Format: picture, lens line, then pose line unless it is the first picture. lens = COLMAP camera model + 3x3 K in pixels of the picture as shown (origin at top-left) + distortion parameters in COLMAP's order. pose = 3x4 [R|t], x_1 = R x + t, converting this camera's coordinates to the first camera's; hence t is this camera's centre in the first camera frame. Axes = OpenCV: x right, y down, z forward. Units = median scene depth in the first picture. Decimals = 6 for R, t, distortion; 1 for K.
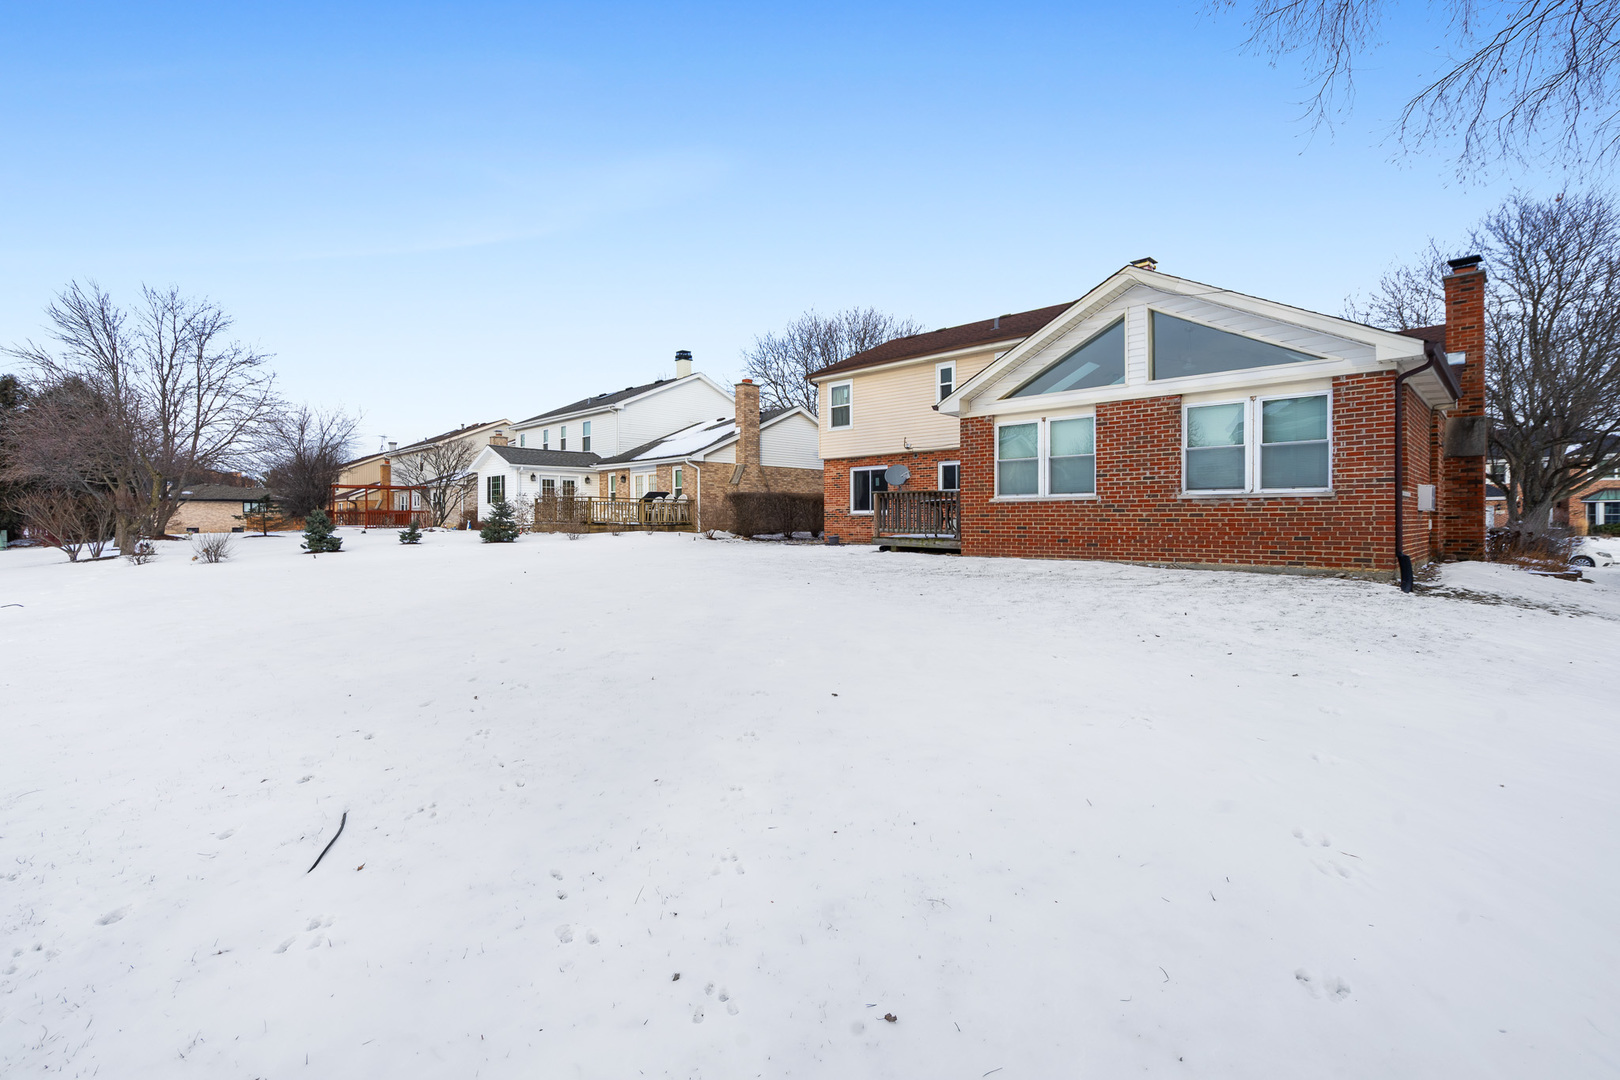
lens RADIAL K [[723.4, 0, 816.2], [0, 723.4, 530.5], [0, 0, 1]] dist [-0.007159, 0.001557]
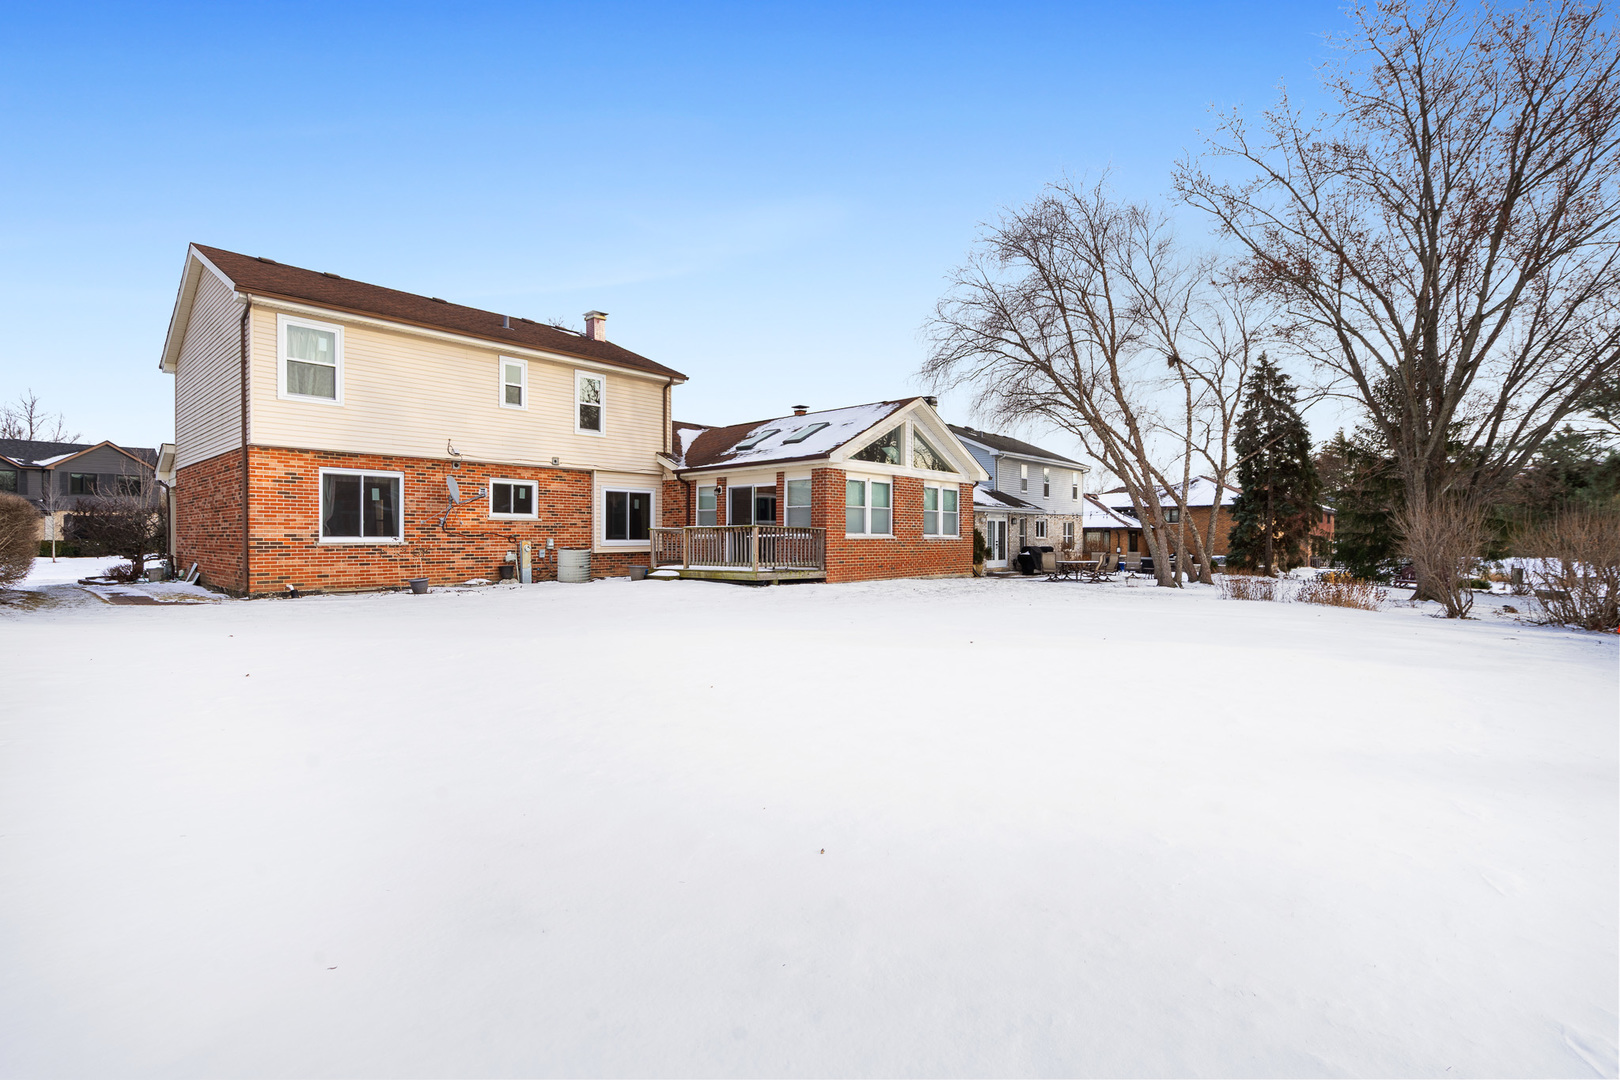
lens RADIAL K [[723.4, 0, 787.3], [0, 723.4, 537.8], [0, 0, 1]] dist [-0.007159, 0.001557]
pose [[-0.002600, 0.001906, 0.999995, -0.985625], [0.010918, 0.999939, -0.001878, -0.038378], [-0.999937, 0.010913, -0.002621, 1.070901]]
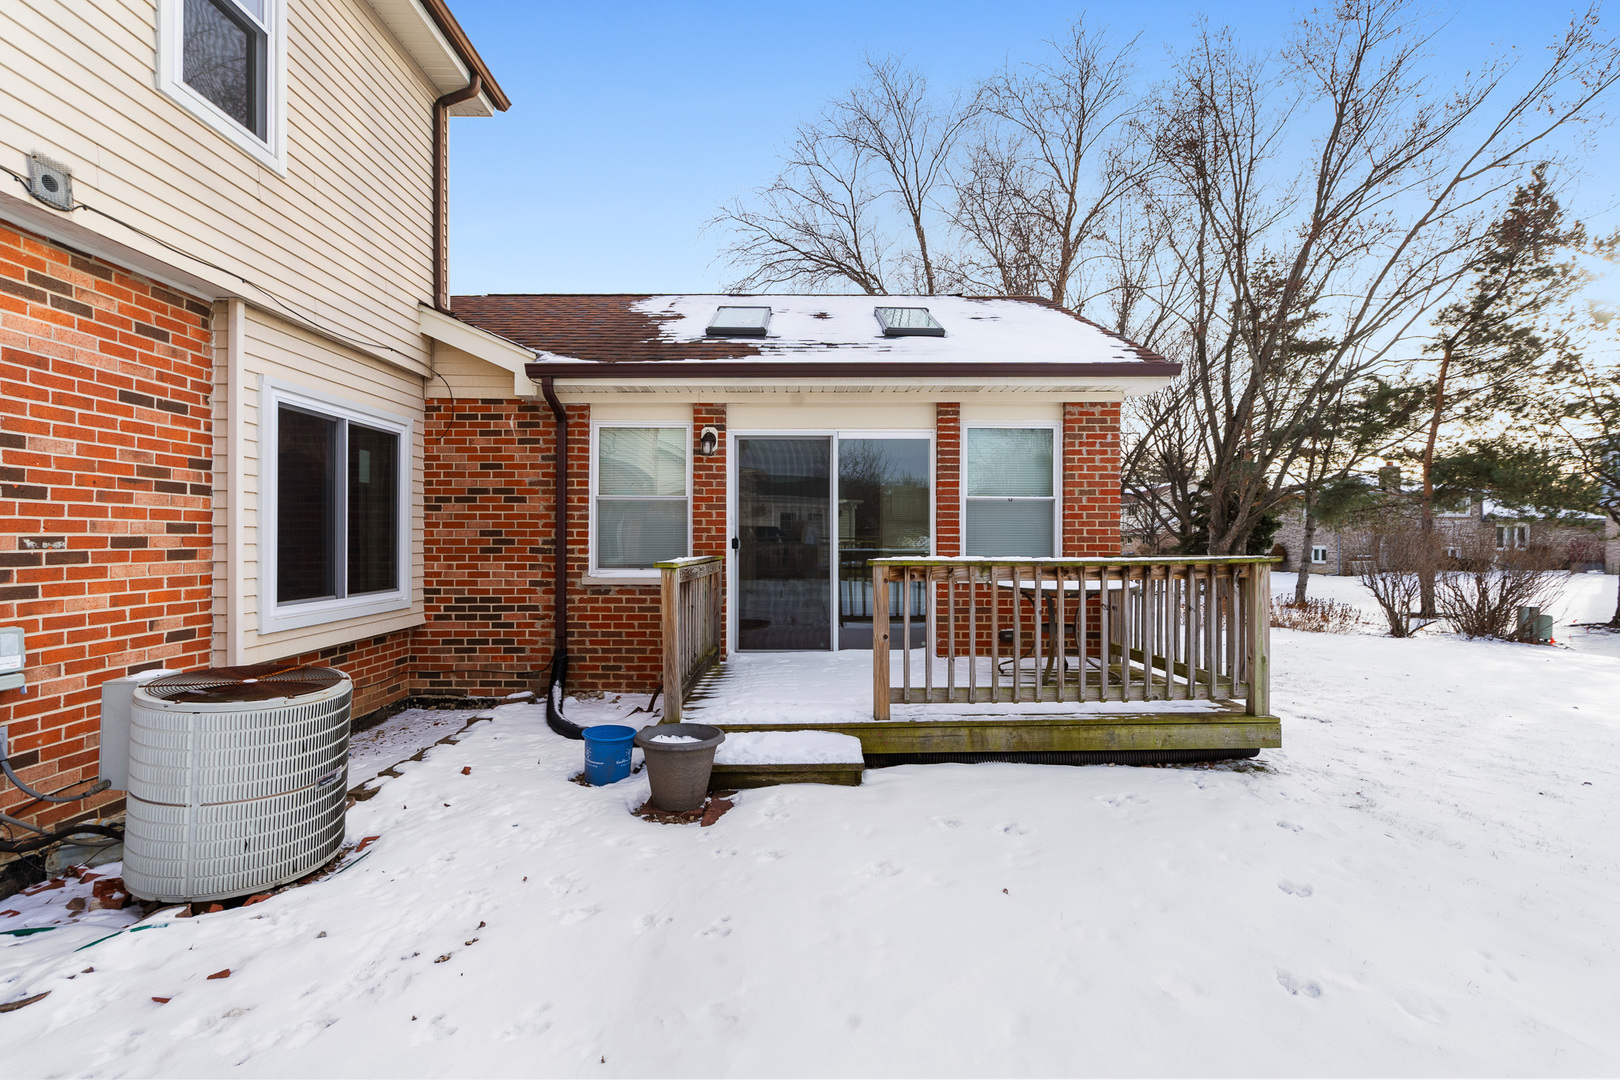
lens RADIAL K [[723.4, 0, 794.4], [0, 723.4, 535.9], [0, 0, 1]] dist [-0.007159, 0.001557]
pose [[-0.697871, 0.006012, 0.716198, 0.012393], [0.010721, 0.999940, 0.002053, -0.071253], [-0.716143, 0.009111, -0.697894, 1.480790]]
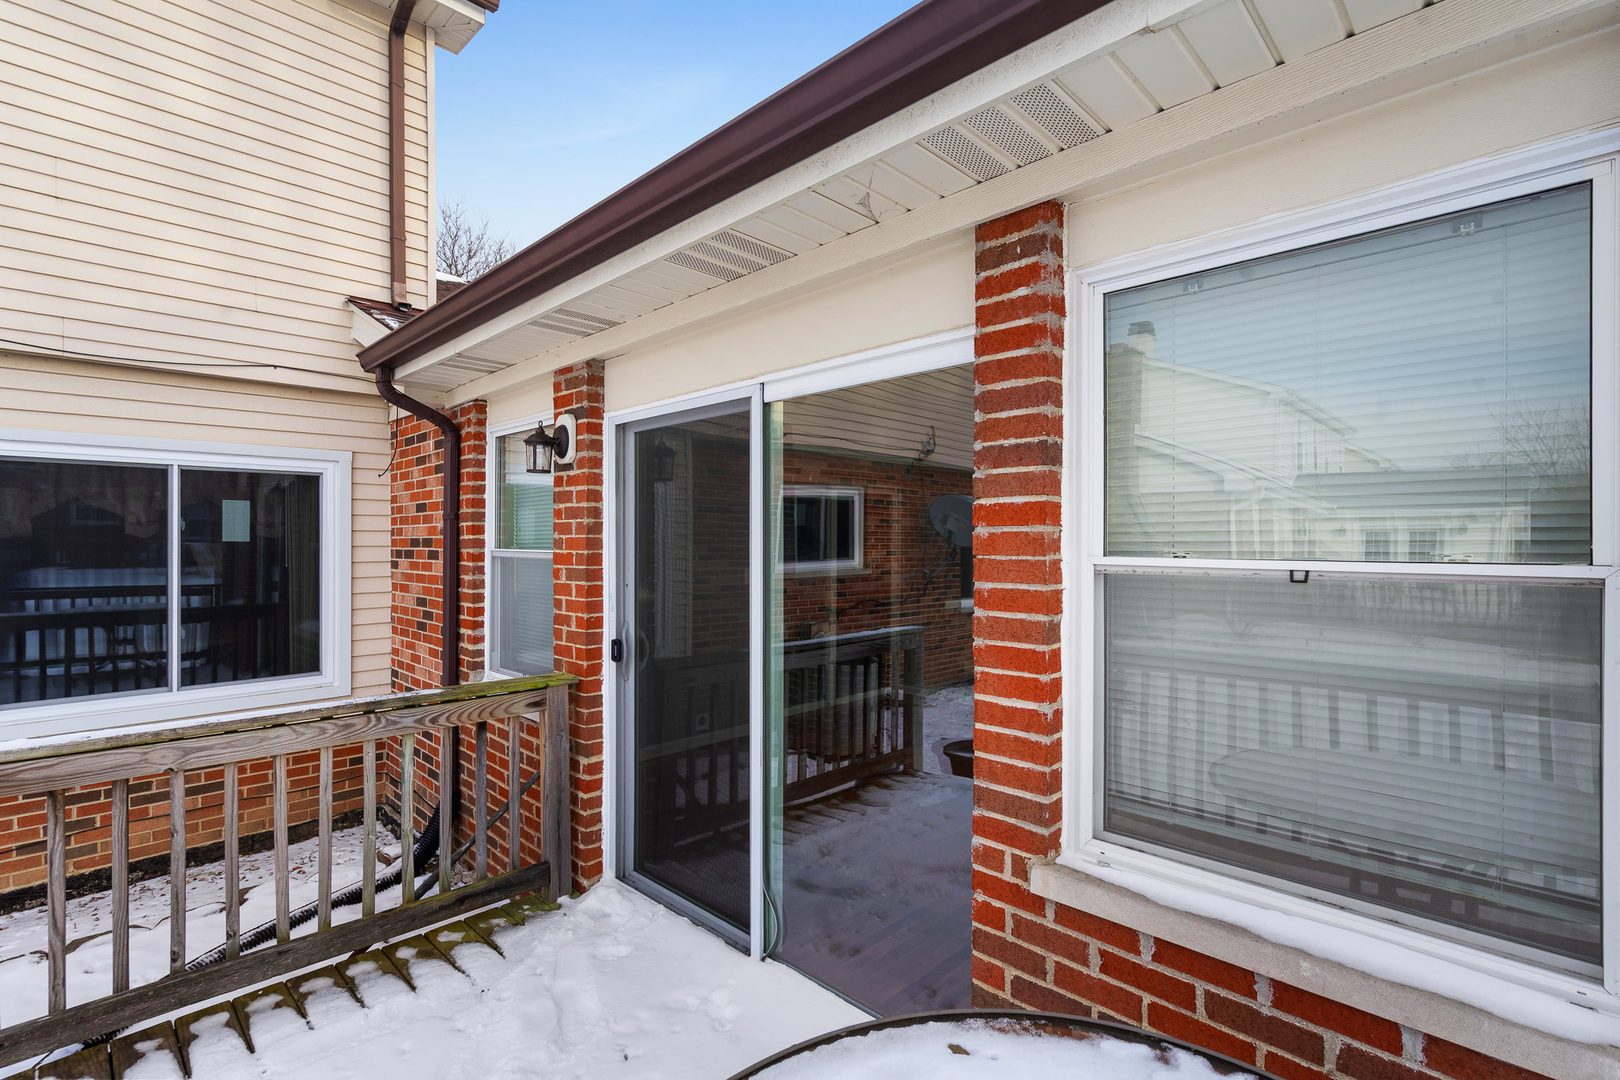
lens RADIAL K [[723.4, 0, 802.6], [0, 723.4, 544.5], [0, 0, 1]] dist [-0.007159, 0.001557]
pose [[-0.001666, 0.003920, 0.999991, 0.151979], [0.010958, 0.999932, -0.003901, -0.097596], [-0.999939, 0.010951, -0.001709, 1.119329]]
